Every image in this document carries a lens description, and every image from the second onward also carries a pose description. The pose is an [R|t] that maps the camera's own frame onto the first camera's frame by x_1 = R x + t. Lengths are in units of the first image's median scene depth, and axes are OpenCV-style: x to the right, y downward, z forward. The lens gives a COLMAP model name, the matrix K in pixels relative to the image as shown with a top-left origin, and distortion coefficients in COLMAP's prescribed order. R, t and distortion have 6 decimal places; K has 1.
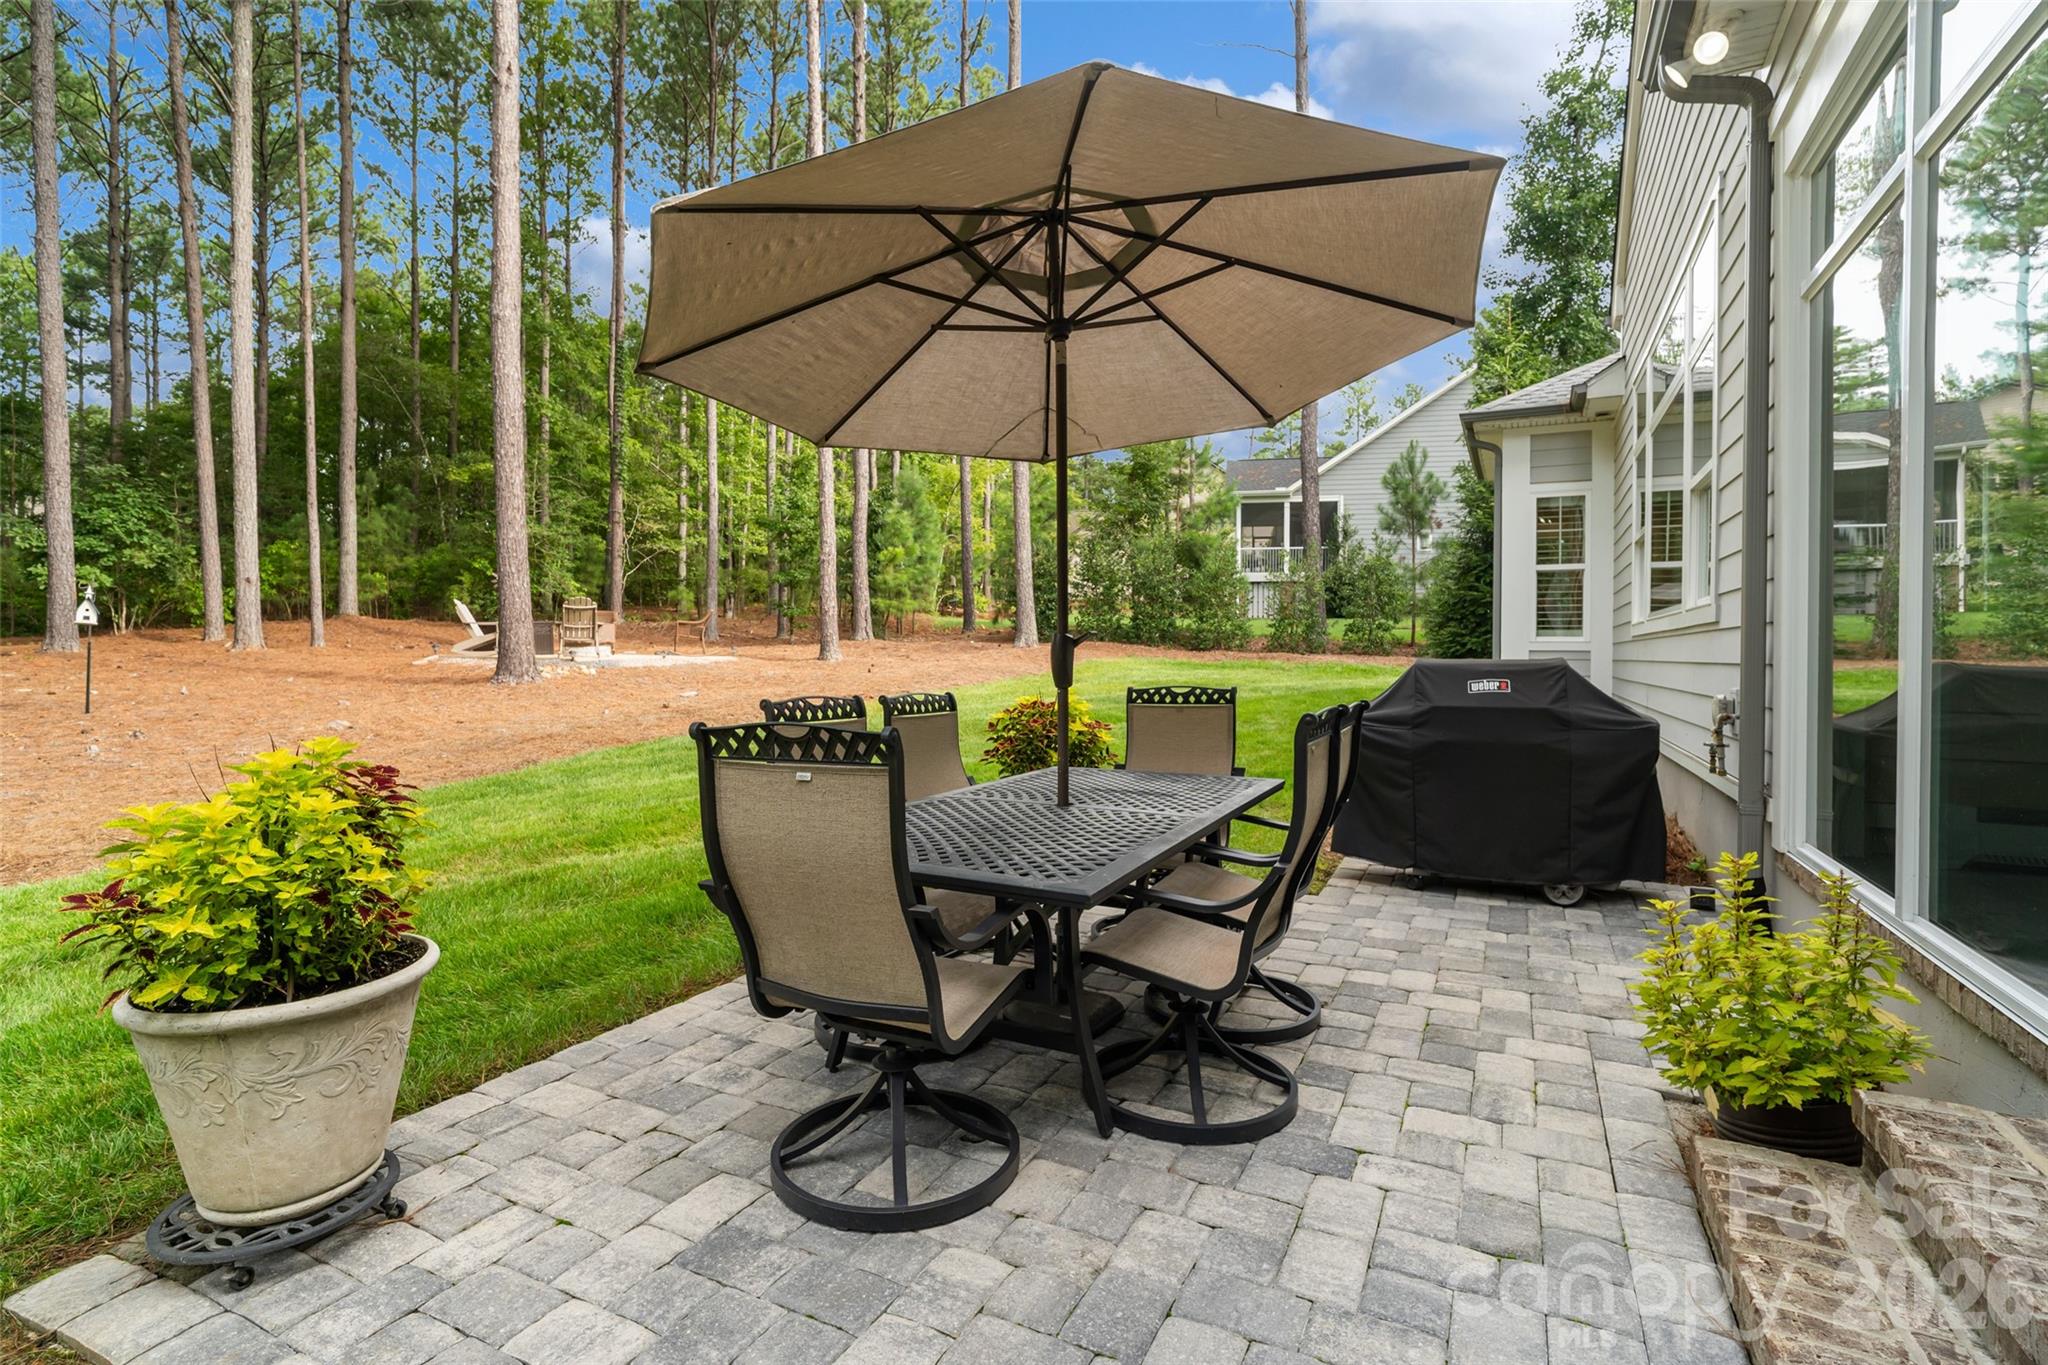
lens RADIAL K [[972.1, 0, 1020.9], [0, 972.1, 674.7], [0, 0, 1]] dist [-0.005002, 0.000534]
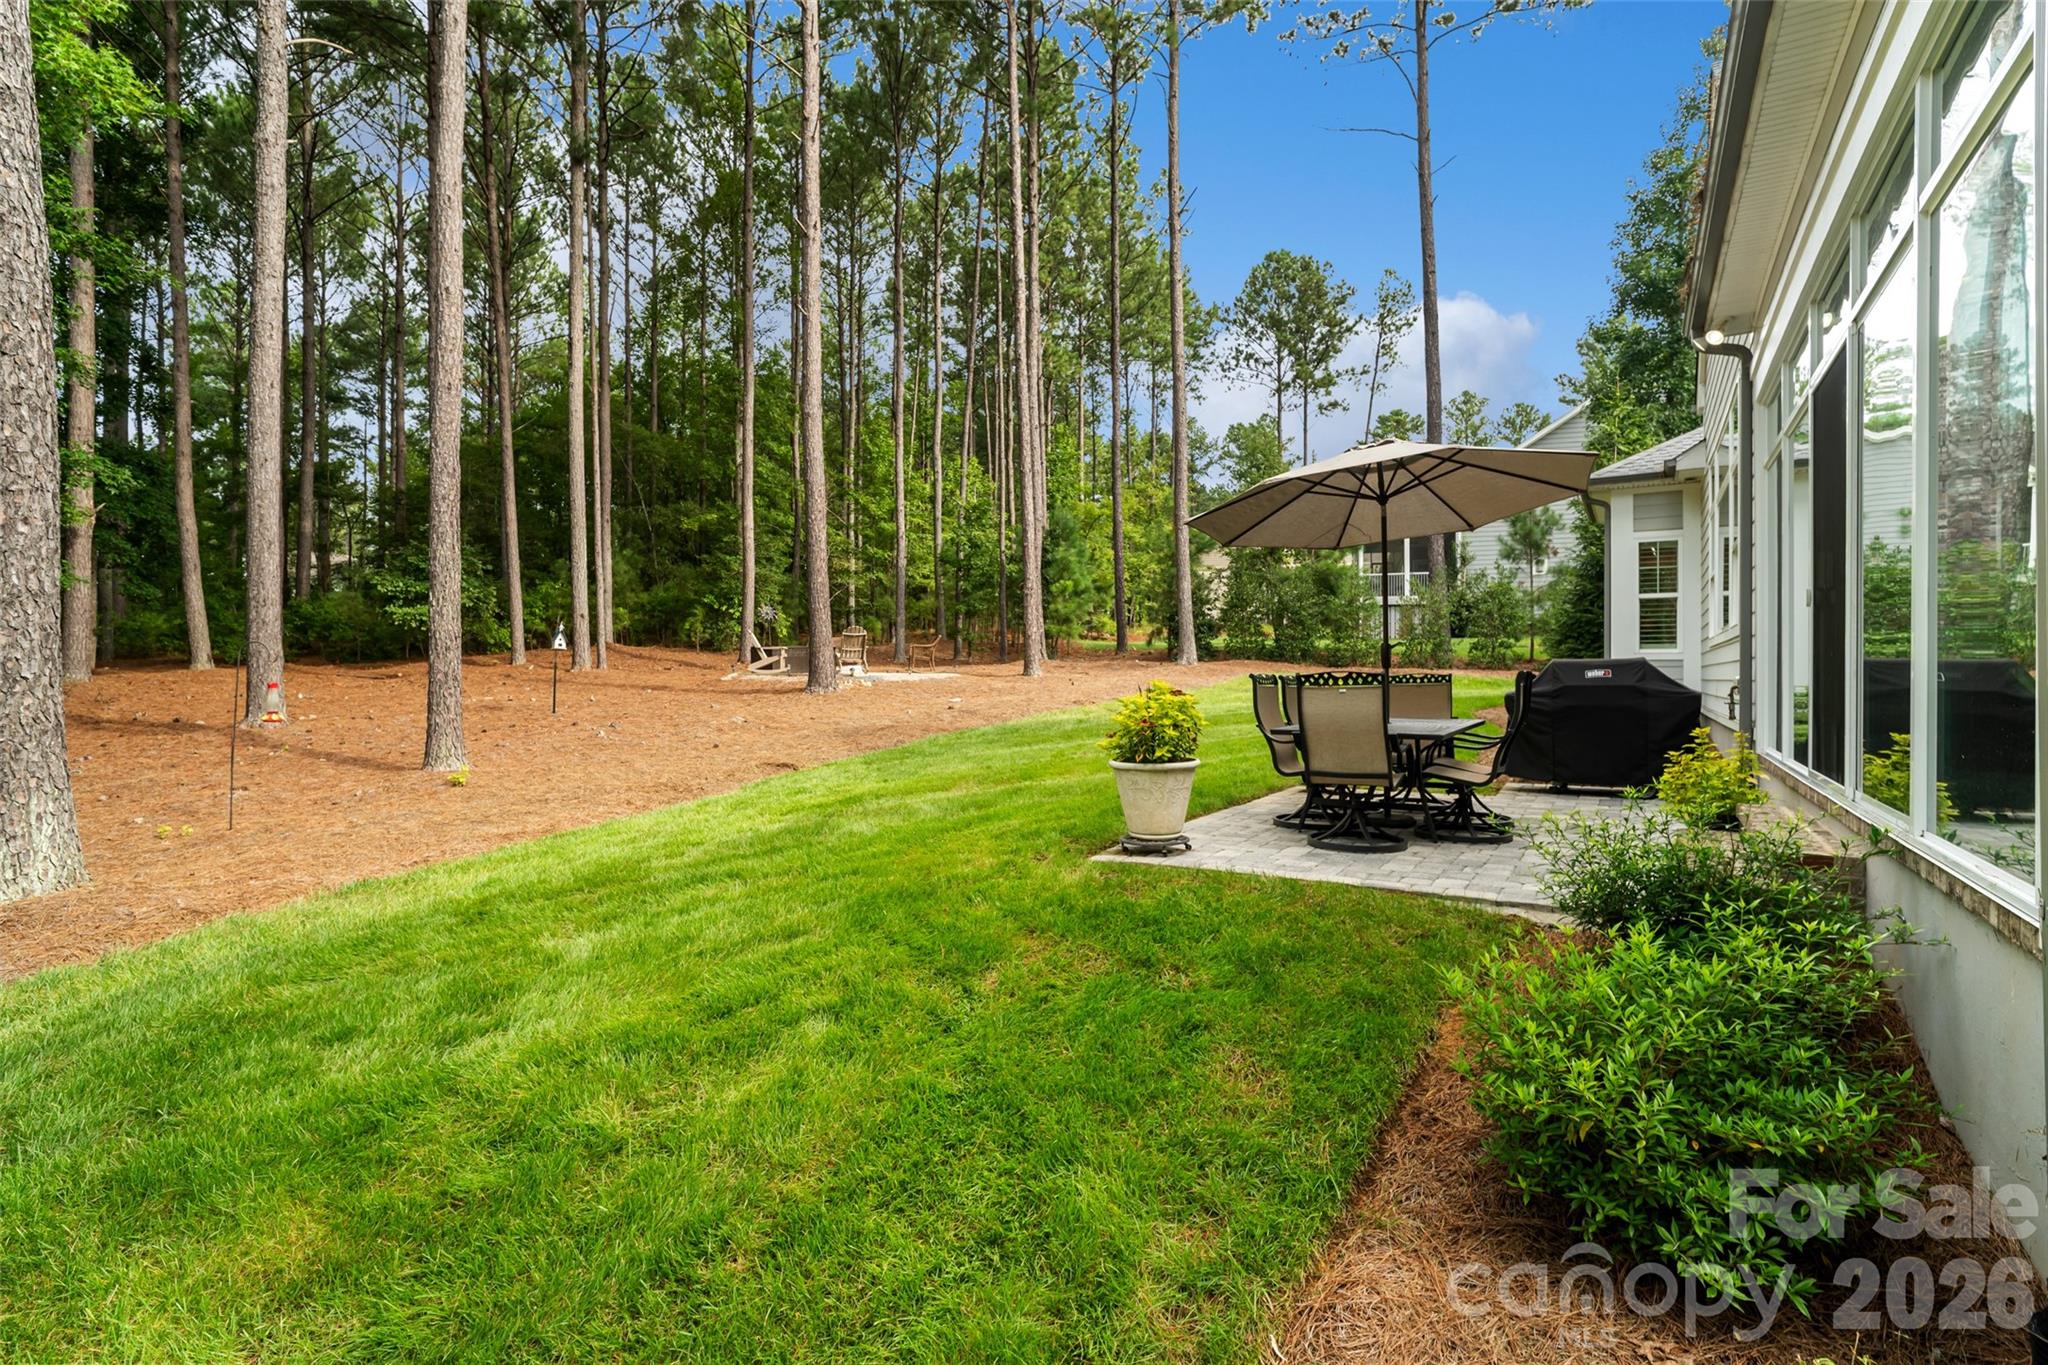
lens RADIAL K [[972.1, 0, 1018.7], [0, 972.1, 690.5], [0, 0, 1]] dist [-0.005002, 0.000534]
pose [[0.995463, -0.004897, -0.095023, -0.093983], [0.004090, 0.999954, -0.008683, 0.013202], [0.095061, 0.008255, 0.995437, -0.201816]]
